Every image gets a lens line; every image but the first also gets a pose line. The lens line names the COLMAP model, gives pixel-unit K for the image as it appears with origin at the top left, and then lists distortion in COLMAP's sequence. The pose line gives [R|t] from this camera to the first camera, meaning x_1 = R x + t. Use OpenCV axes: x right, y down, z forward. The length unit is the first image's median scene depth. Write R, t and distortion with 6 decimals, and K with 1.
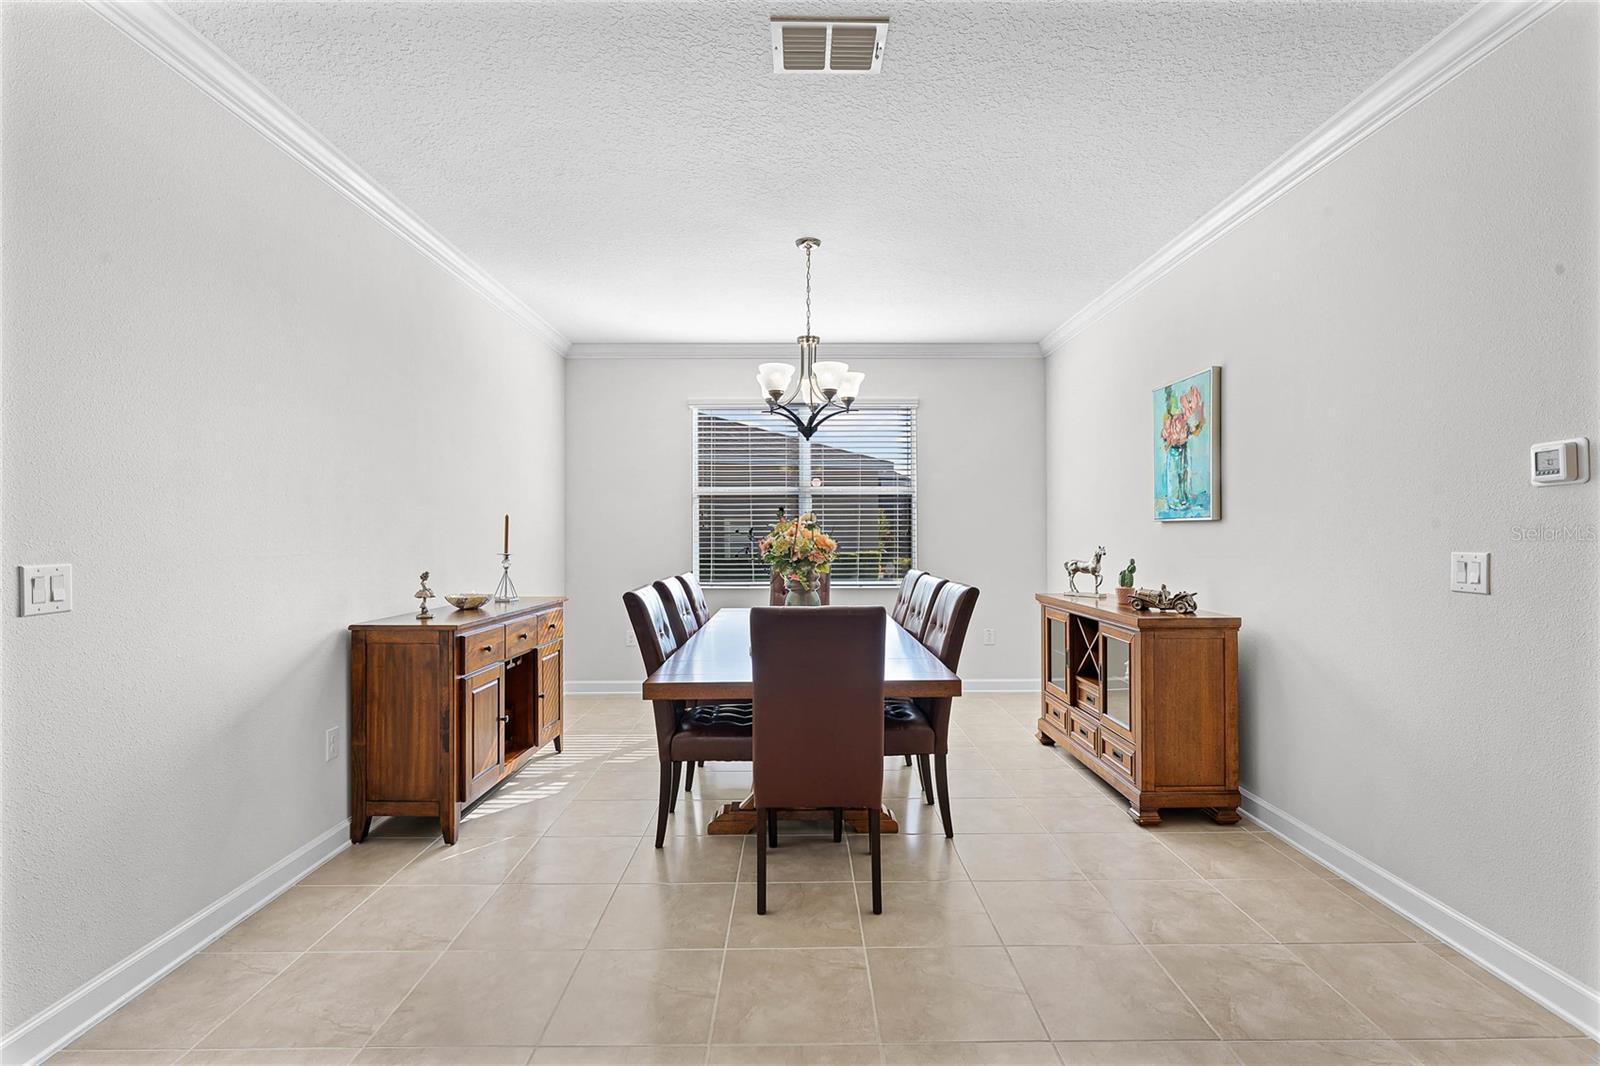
lens RADIAL K [[750.5, 0, 814.6], [0, 750.5, 526.1], [0, 0, 1]] dist [-0.003943, 0.000101]
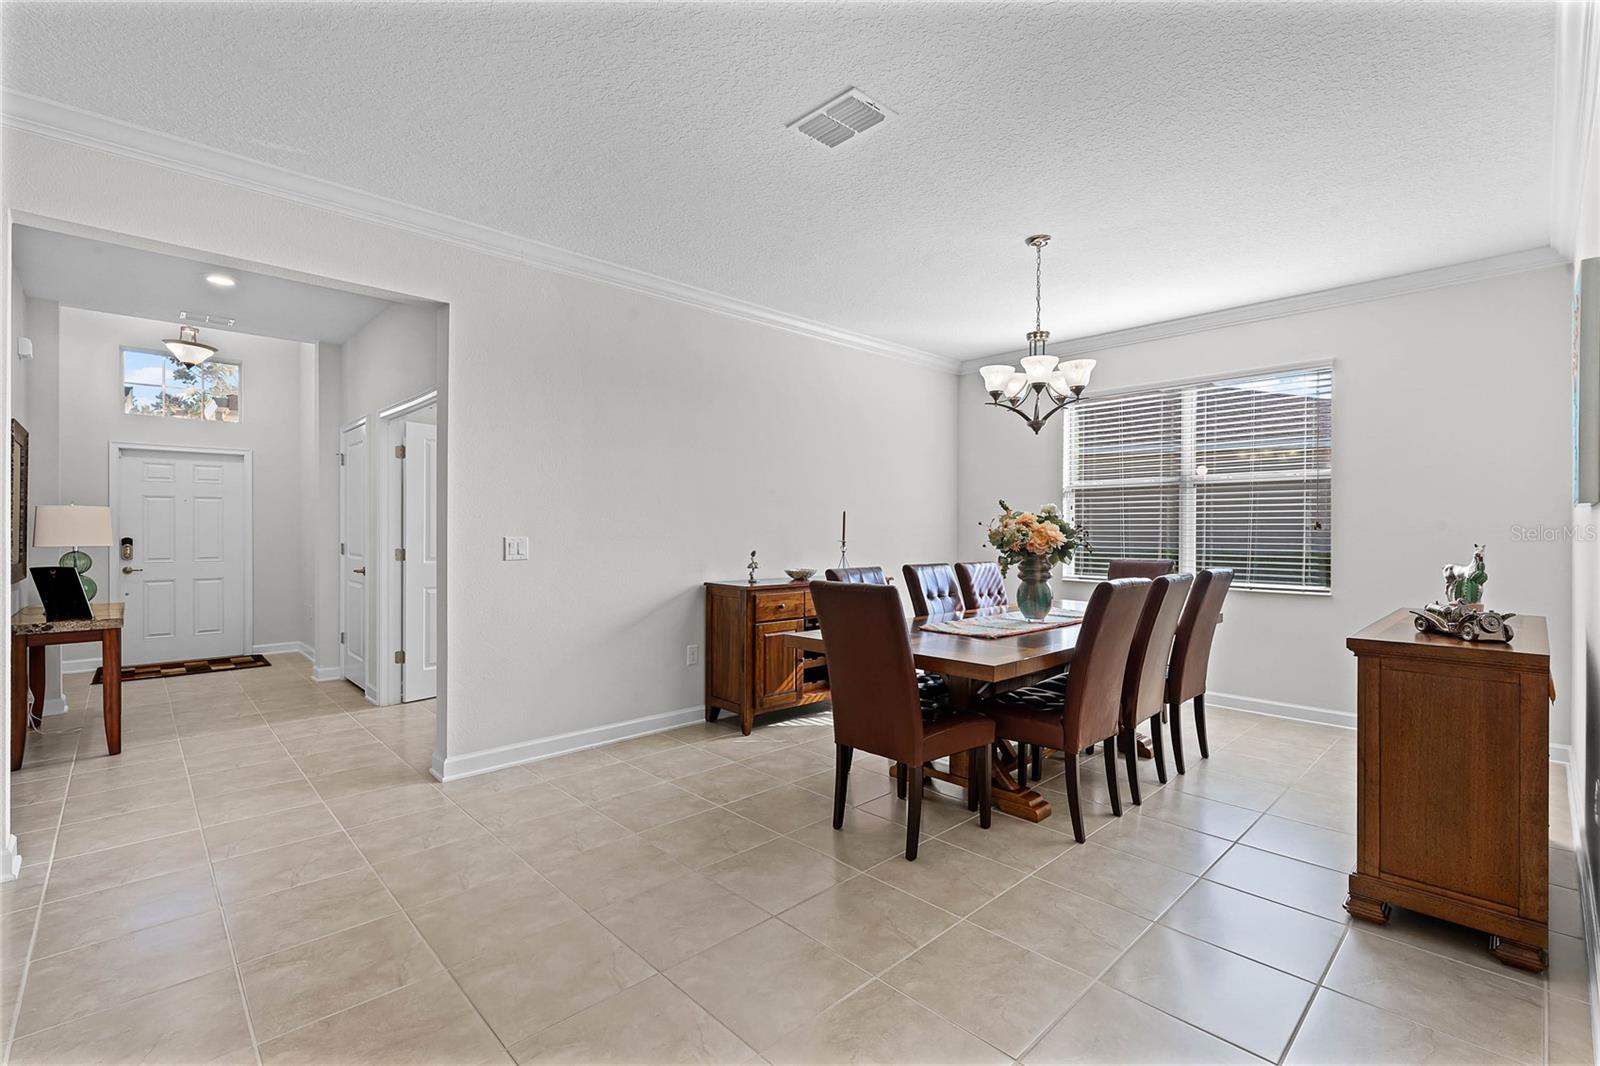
lens RADIAL K [[730.7, 0, 805.8], [0, 730.7, 526.9], [0, 0, 1]] dist [0.001061, -0.000215]
pose [[0.675727, 0.002095, -0.737149, 0.605237], [0.002584, 0.999983, 0.005211, 0.007180], [0.737148, -0.005427, 0.675710, 0.110220]]
